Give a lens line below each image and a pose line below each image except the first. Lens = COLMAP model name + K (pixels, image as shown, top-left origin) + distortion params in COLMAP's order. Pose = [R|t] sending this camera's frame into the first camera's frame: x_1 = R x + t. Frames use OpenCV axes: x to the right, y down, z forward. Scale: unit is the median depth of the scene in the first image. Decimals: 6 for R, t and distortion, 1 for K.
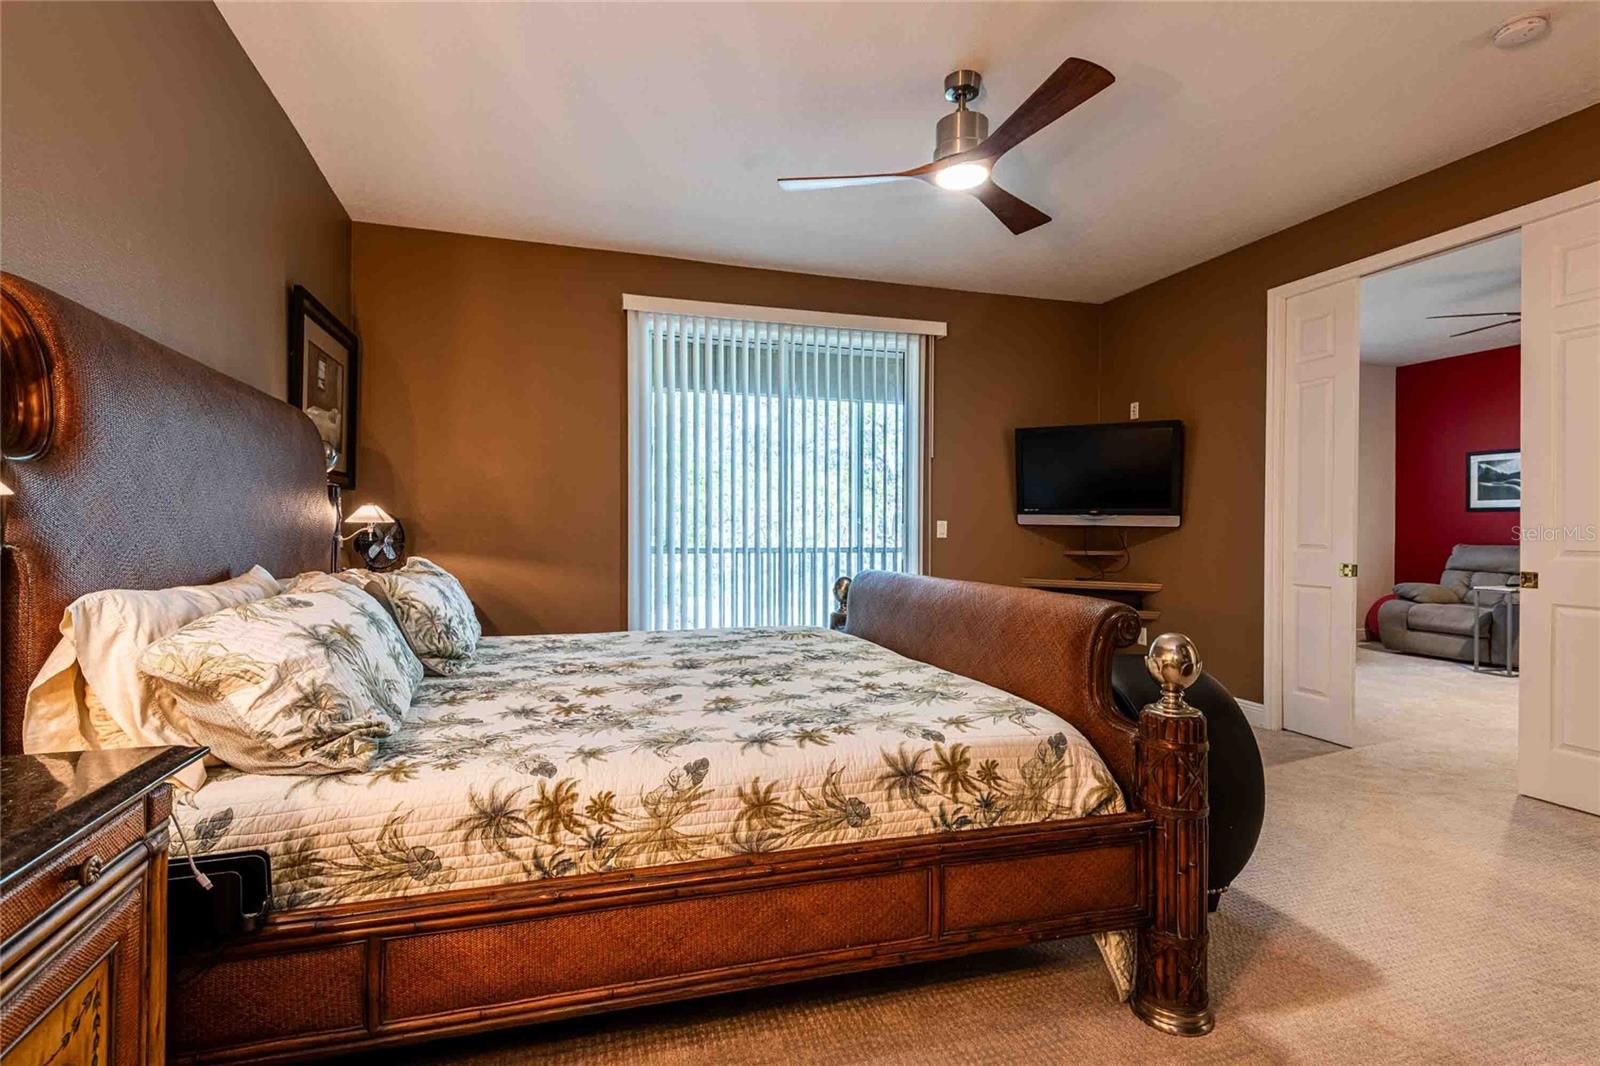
lens RADIAL K [[735.3, 0, 790.9], [0, 735.3, 531.0], [0, 0, 1]] dist [0.012550, -0.004546]
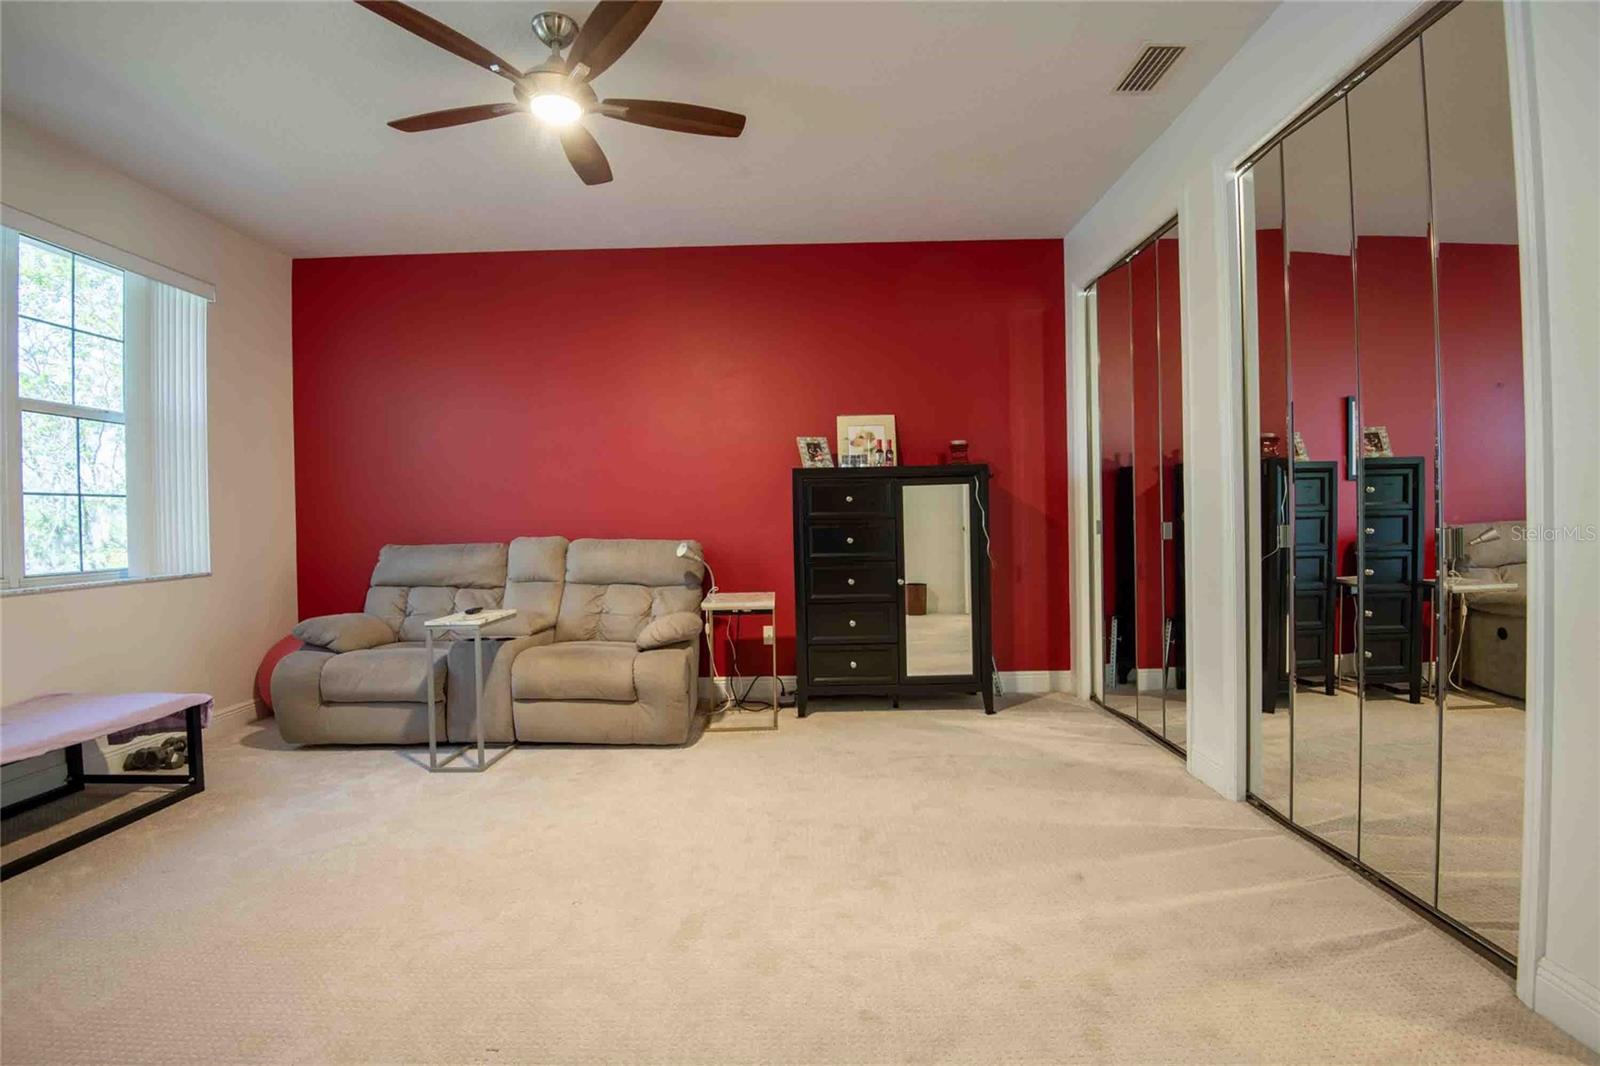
lens RADIAL K [[735.3, 0, 795.2], [0, 735.3, 525.1], [0, 0, 1]] dist [0.012550, -0.004546]
pose [[0.284542, -0.020500, 0.958444, 0.411371], [0.022302, 0.999642, 0.014760, -0.000642], [-0.958404, 0.017176, 0.284898, 0.504599]]
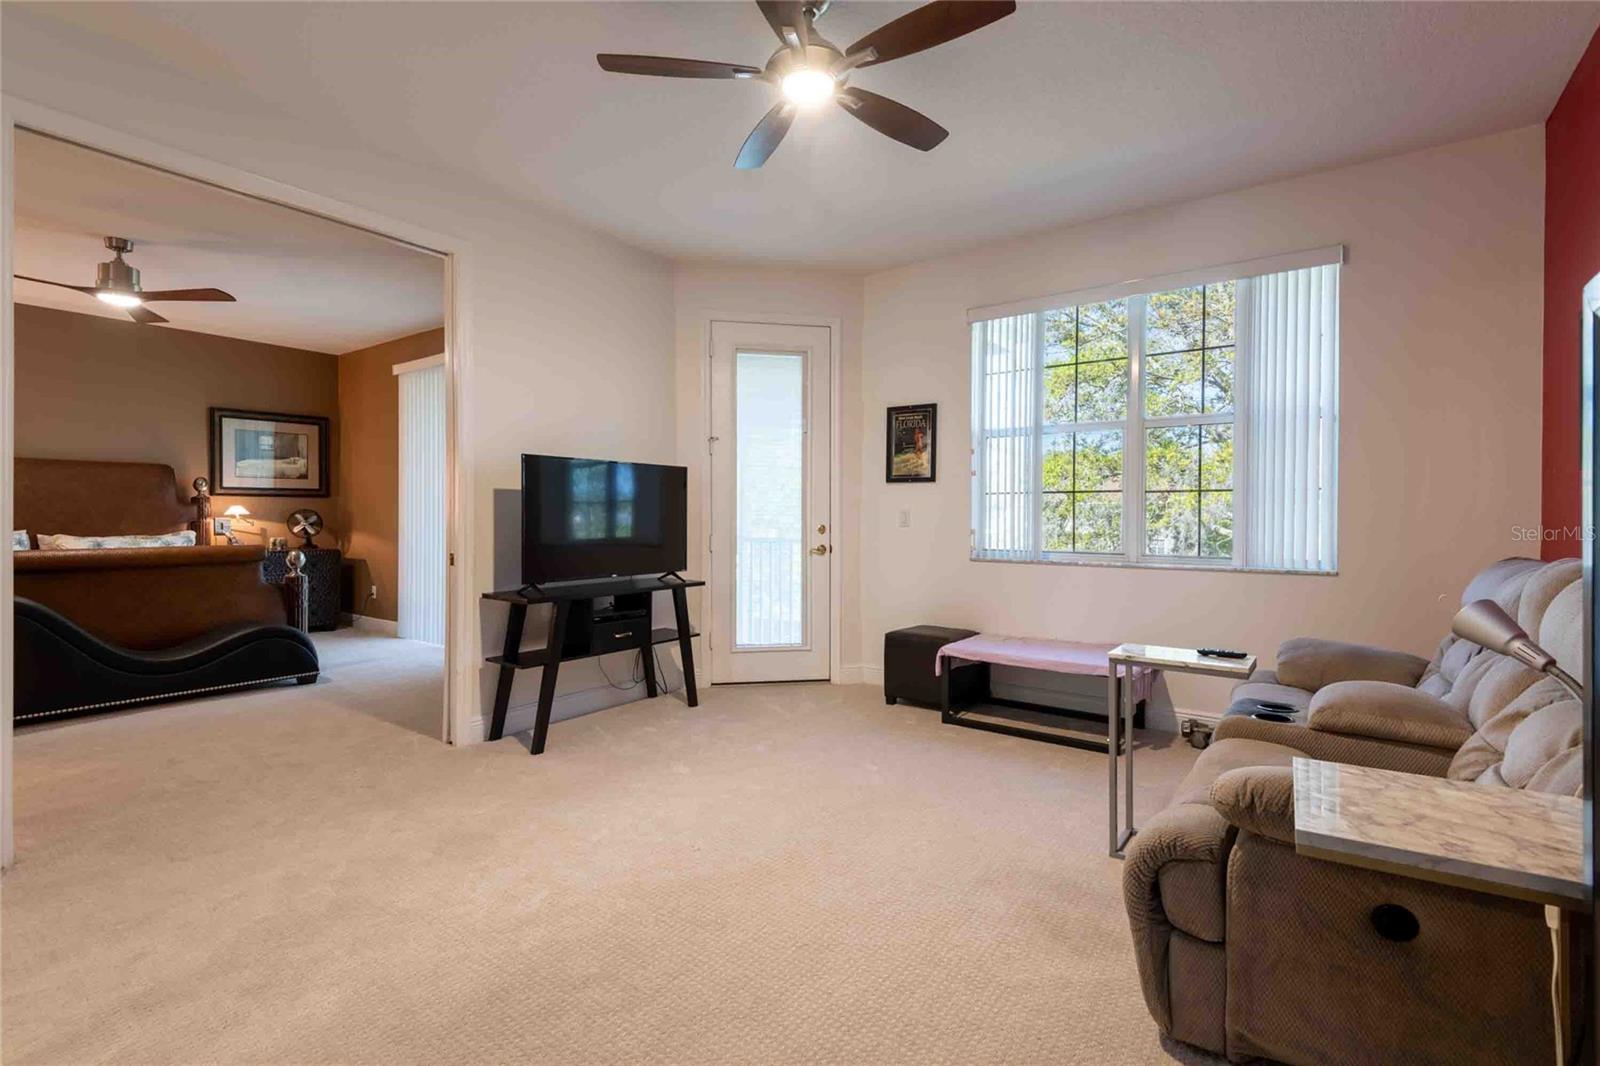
lens RADIAL K [[735.3, 0, 803.3], [0, 735.3, 522.0], [0, 0, 1]] dist [0.012550, -0.004546]
pose [[0.628026, 0.003300, -0.778185, 1.012916], [-0.001139, 0.999994, 0.003321, -0.000593], [0.778191, -0.001199, 0.628026, 0.494136]]
